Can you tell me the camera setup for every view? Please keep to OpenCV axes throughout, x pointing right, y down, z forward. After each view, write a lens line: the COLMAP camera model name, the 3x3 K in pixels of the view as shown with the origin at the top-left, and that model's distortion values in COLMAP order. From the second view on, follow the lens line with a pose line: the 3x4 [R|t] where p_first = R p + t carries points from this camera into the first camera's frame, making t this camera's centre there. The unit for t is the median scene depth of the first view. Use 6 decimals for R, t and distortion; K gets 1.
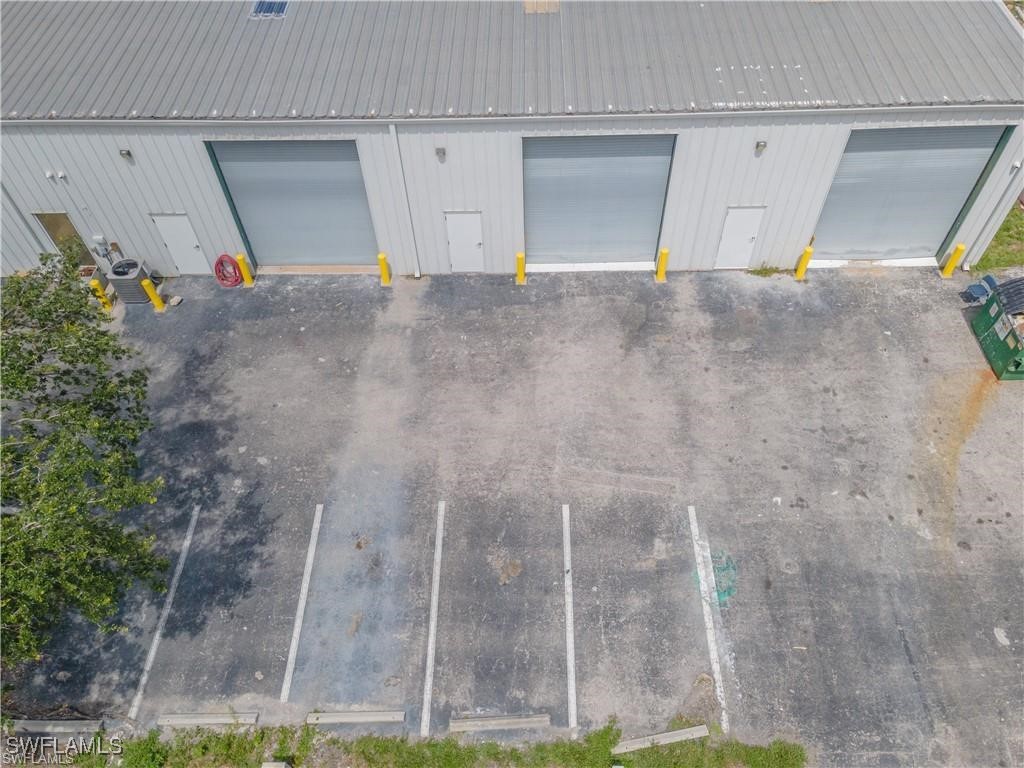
lens RADIAL K [[750.0, 0, 509.0], [0, 750.0, 381.4], [0, 0, 1]] dist [0.025233, 0.037553]
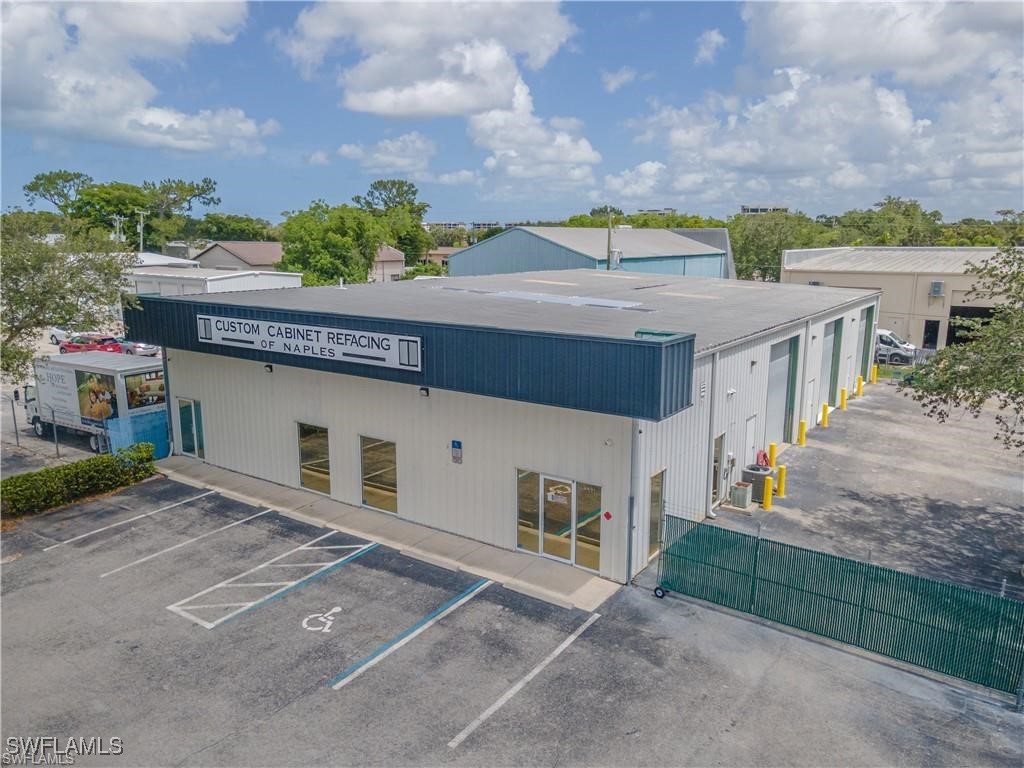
lens RADIAL K [[750.0, 0, 508.9], [0, 750.0, 382.5], [0, 0, 1]] dist [0.025233, 0.037553]
pose [[0.560001, -0.129446, 0.818317, -1.897359], [0.627184, 0.711604, -0.316637, -0.135765], [-0.541331, 0.690553, 0.479685, 0.663855]]
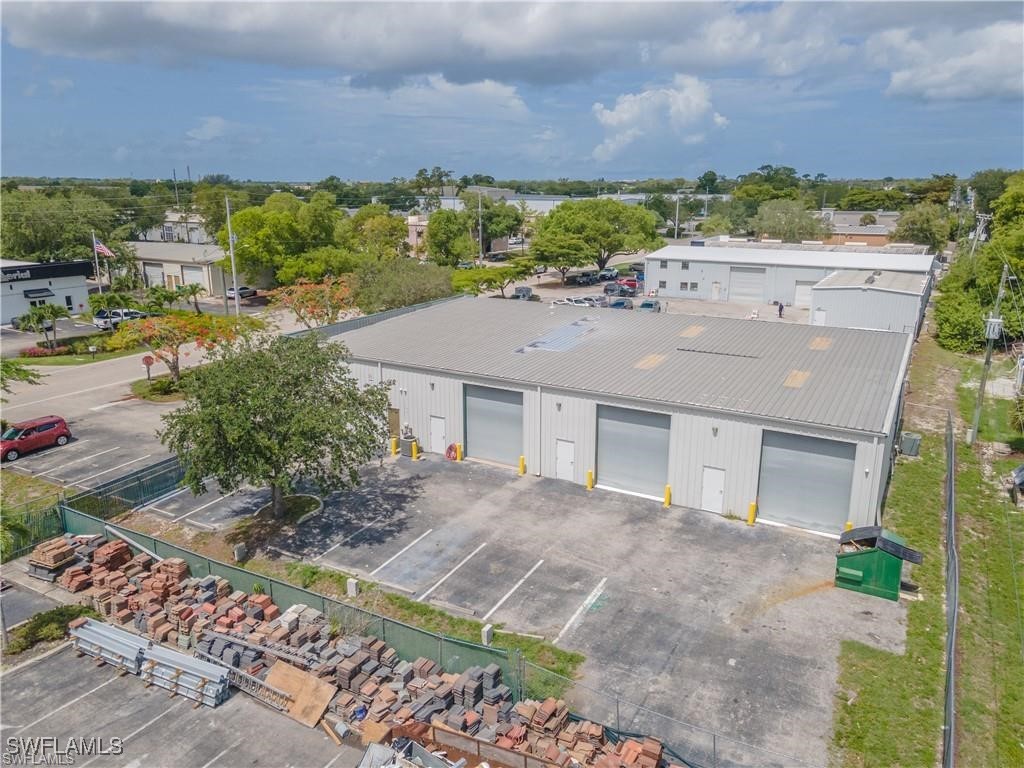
lens RADIAL K [[750.0, 0, 507.7], [0, 750.0, 378.7], [0, 0, 1]] dist [0.025233, 0.037553]
pose [[0.874998, 0.150413, -0.460168, 0.740936], [-0.389285, 0.783674, -0.484059, 0.703838], [0.287812, 0.602687, 0.744267, -0.617825]]
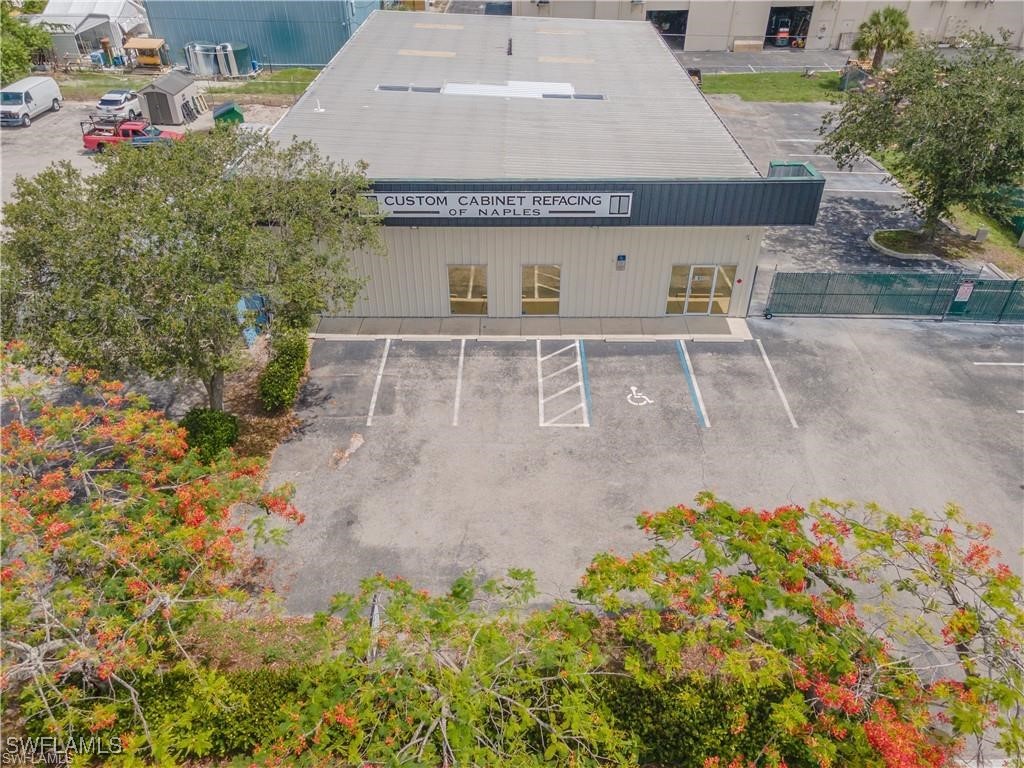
lens RADIAL K [[750.0, 0, 509.6], [0, 750.0, 382.2], [0, 0, 1]] dist [0.025233, 0.037553]
pose [[-0.000327, -0.556330, 0.830962, -2.483113], [0.775422, 0.524564, 0.351501, -1.072974], [-0.631443, 0.644461, 0.431219, 0.948759]]
